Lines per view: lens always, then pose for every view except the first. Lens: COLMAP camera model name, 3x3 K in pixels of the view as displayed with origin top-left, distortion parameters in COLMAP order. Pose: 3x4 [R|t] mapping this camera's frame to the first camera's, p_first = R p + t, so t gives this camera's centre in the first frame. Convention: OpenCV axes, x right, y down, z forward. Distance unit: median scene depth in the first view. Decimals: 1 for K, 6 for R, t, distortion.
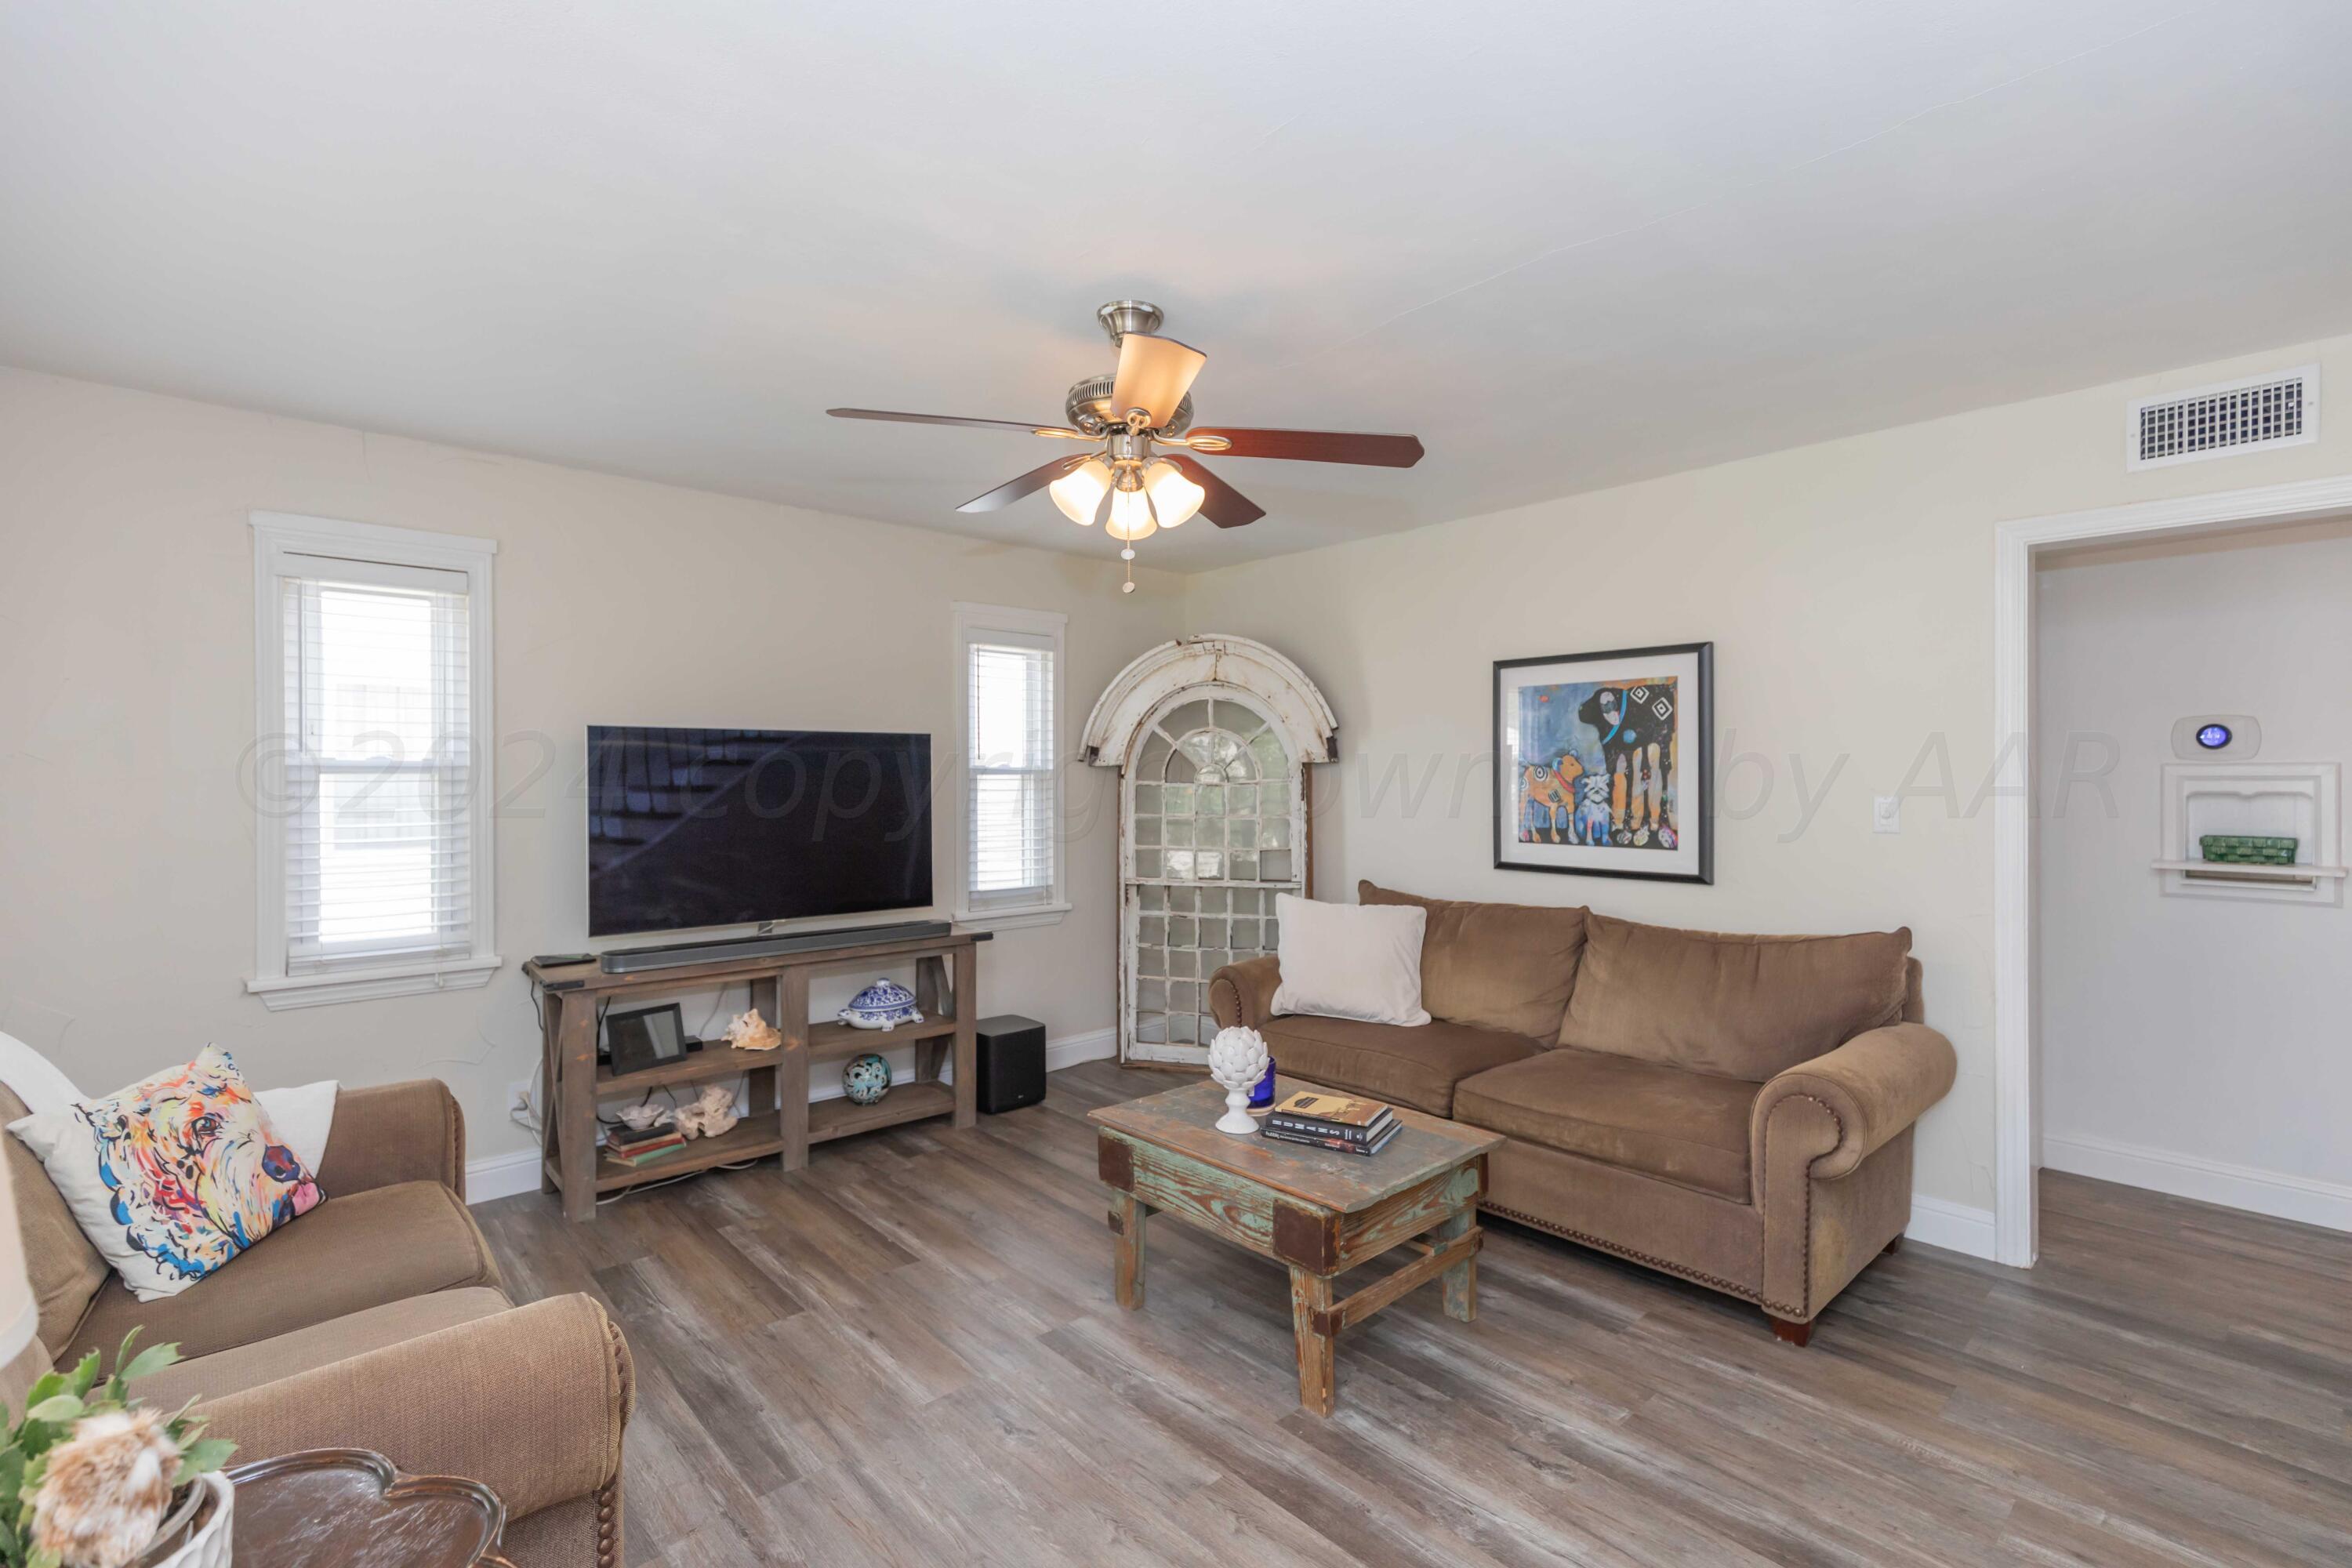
lens RADIAL K [[1044.9, 0, 1174.0], [0, 1044.9, 786.9], [0, 0, 1]] dist [0.001841, 0.000135]
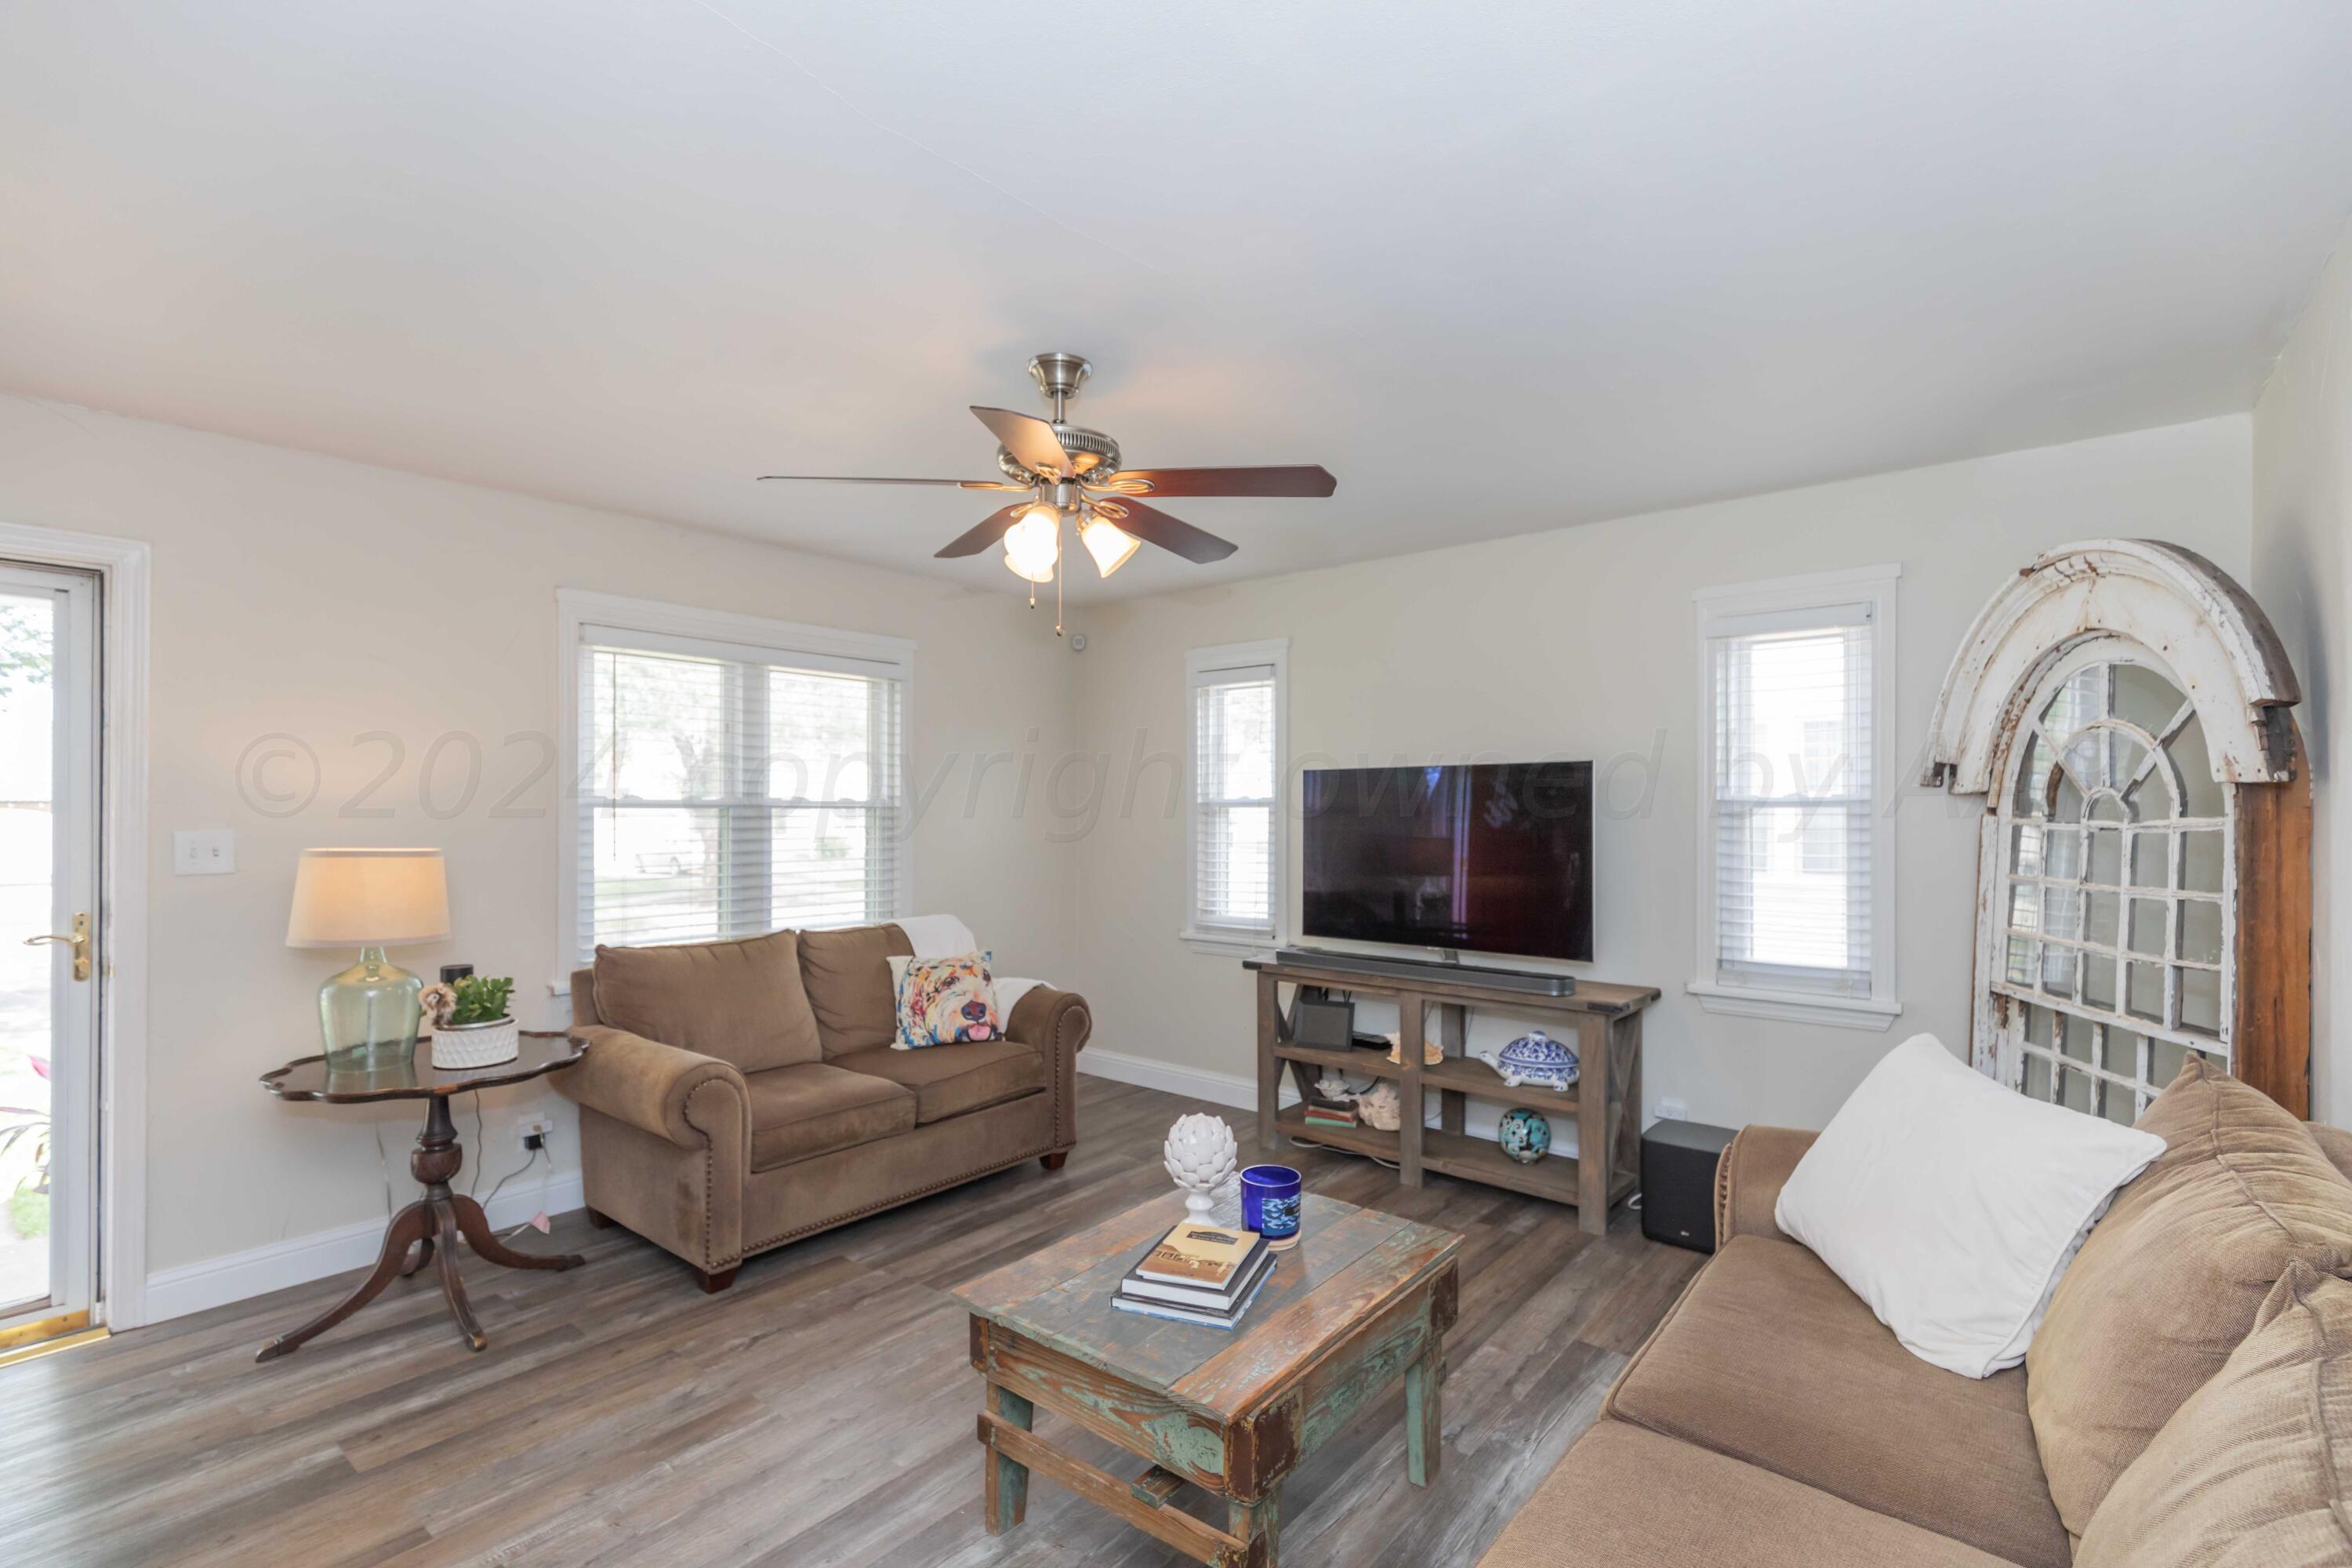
lens RADIAL K [[1044.9, 0, 1199.2], [0, 1044.9, 813.2], [0, 0, 1]] dist [0.001841, 0.000135]
pose [[0.168085, 0.006863, -0.985749, 0.640408], [-0.007968, 0.999953, 0.005604, -0.011143], [0.985740, 0.006913, 0.168132, 0.621939]]
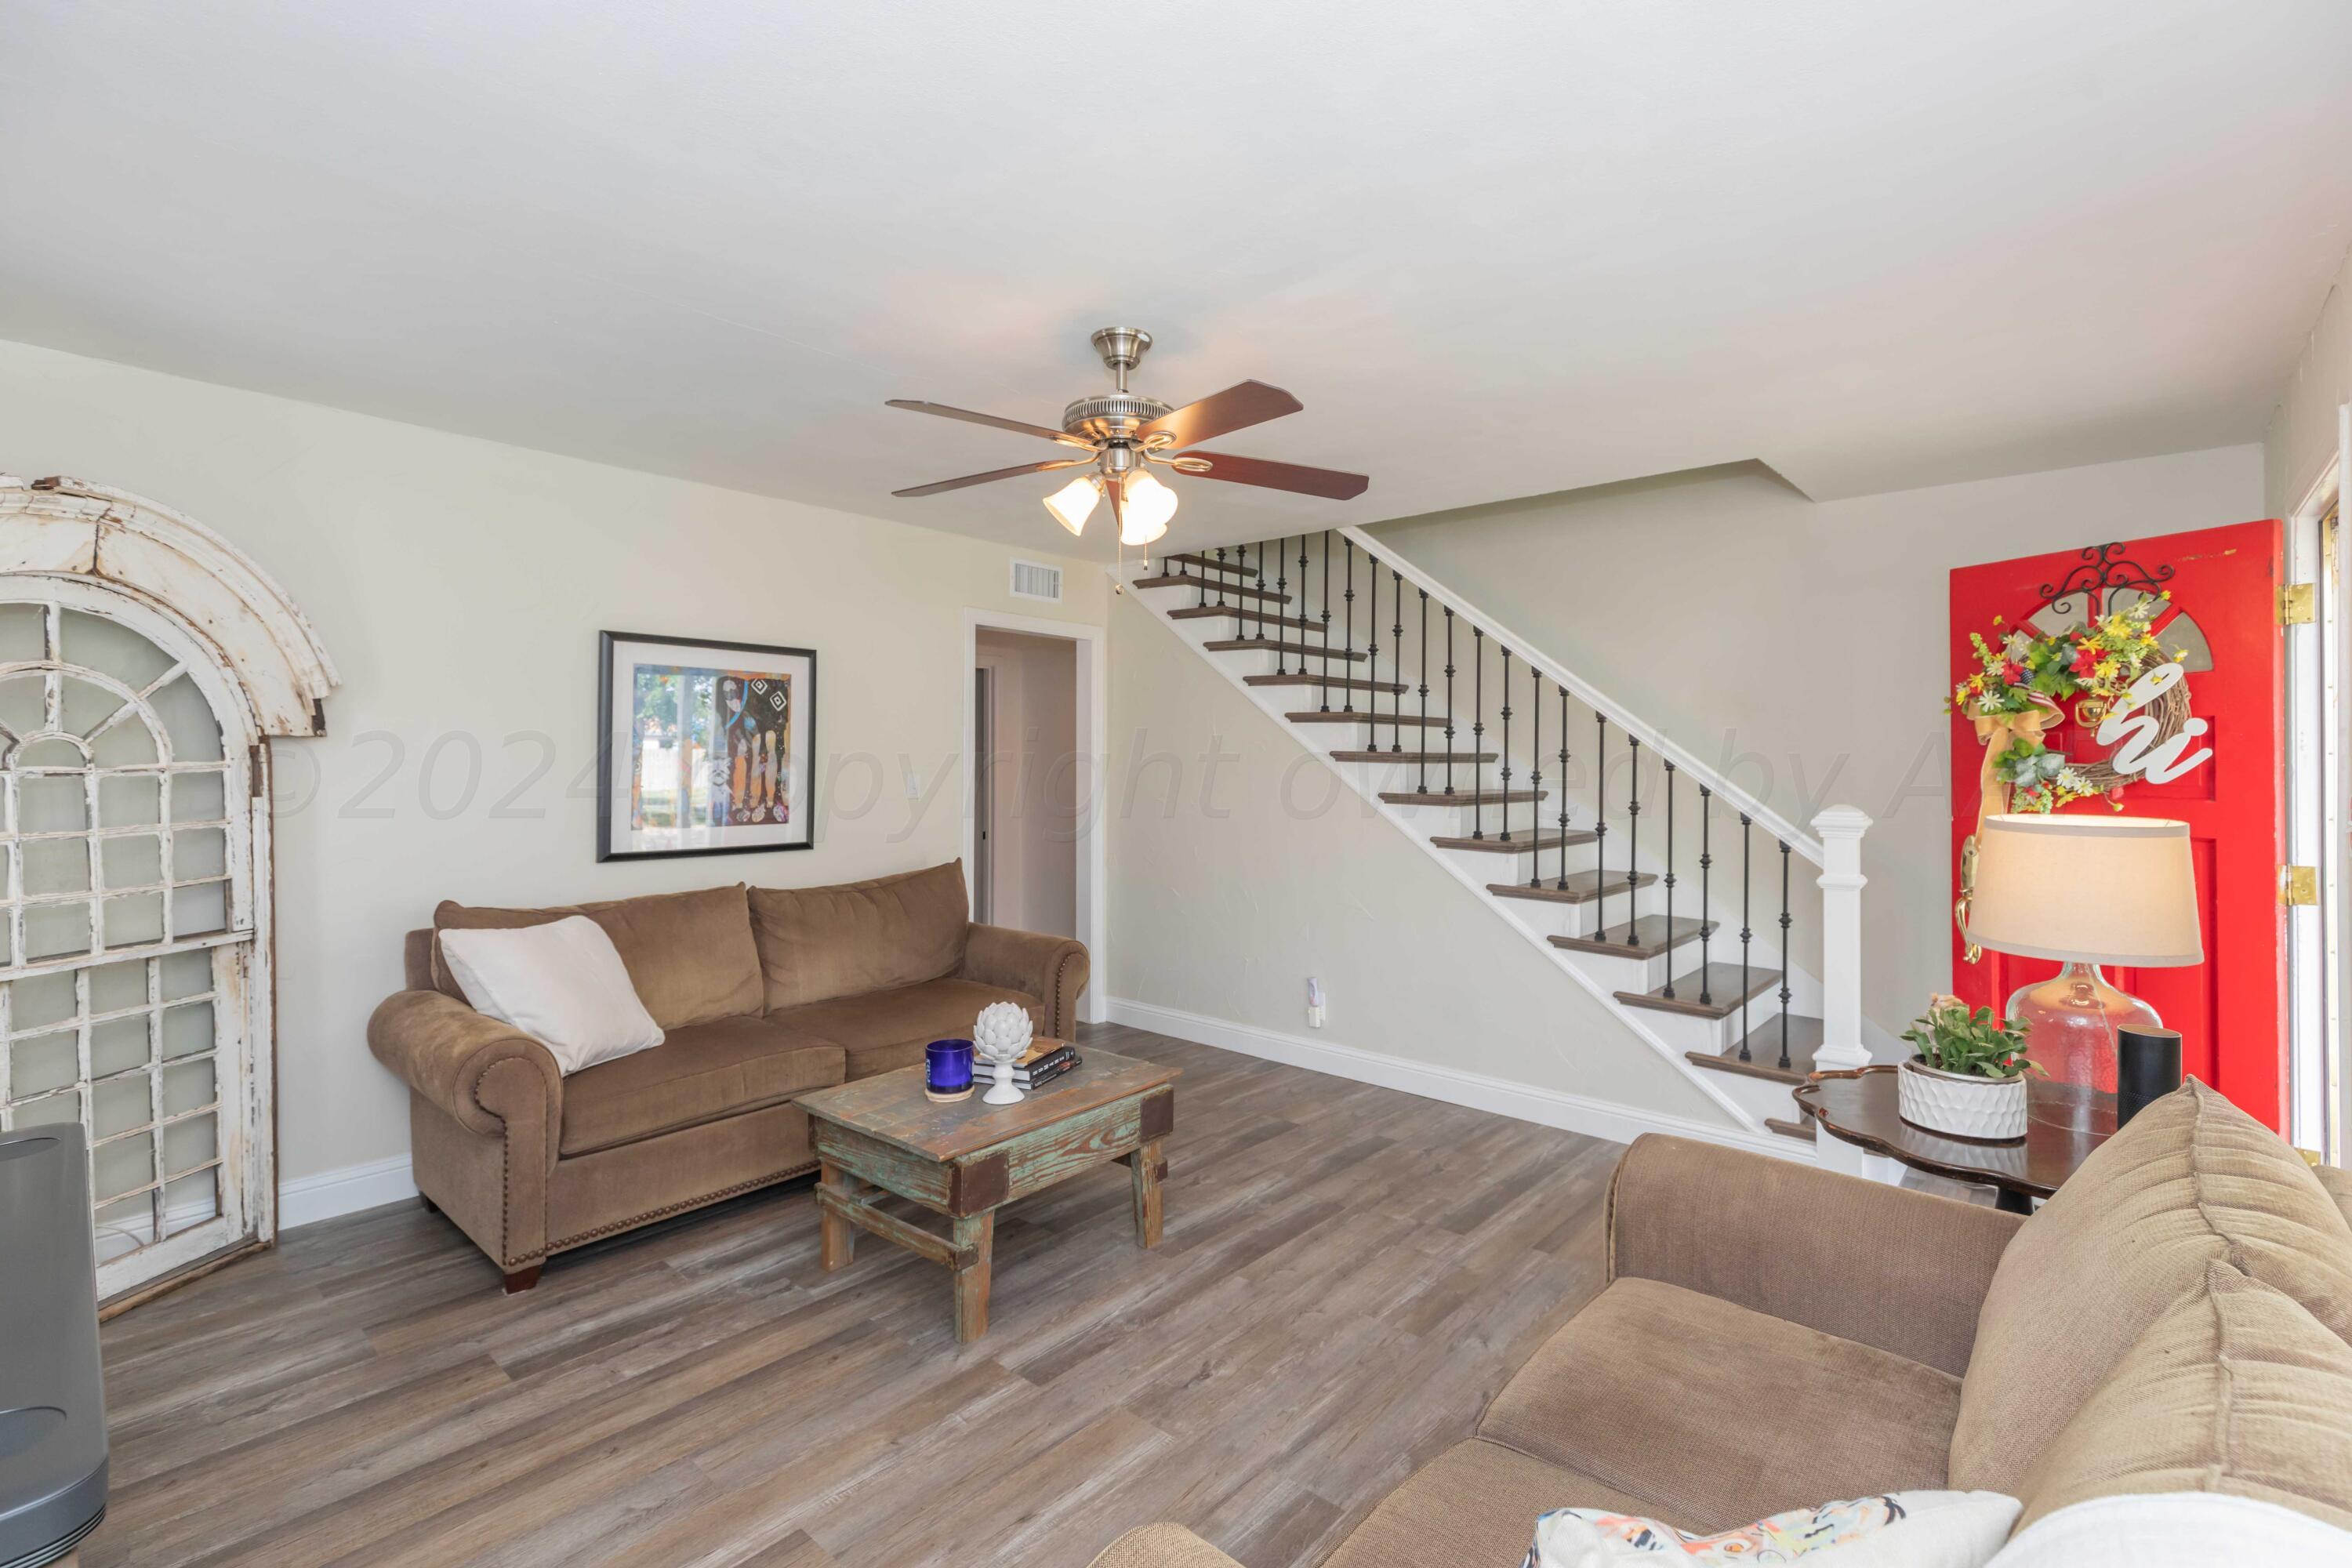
lens RADIAL K [[1044.9, 0, 1201.2], [0, 1044.9, 769.5], [0, 0, 1]] dist [0.001841, 0.000135]
pose [[-0.120742, -0.008179, 0.992650, -0.721031], [0.004021, 0.999954, 0.008729, -0.007651], [-0.992676, 0.005046, -0.120704, 0.673207]]
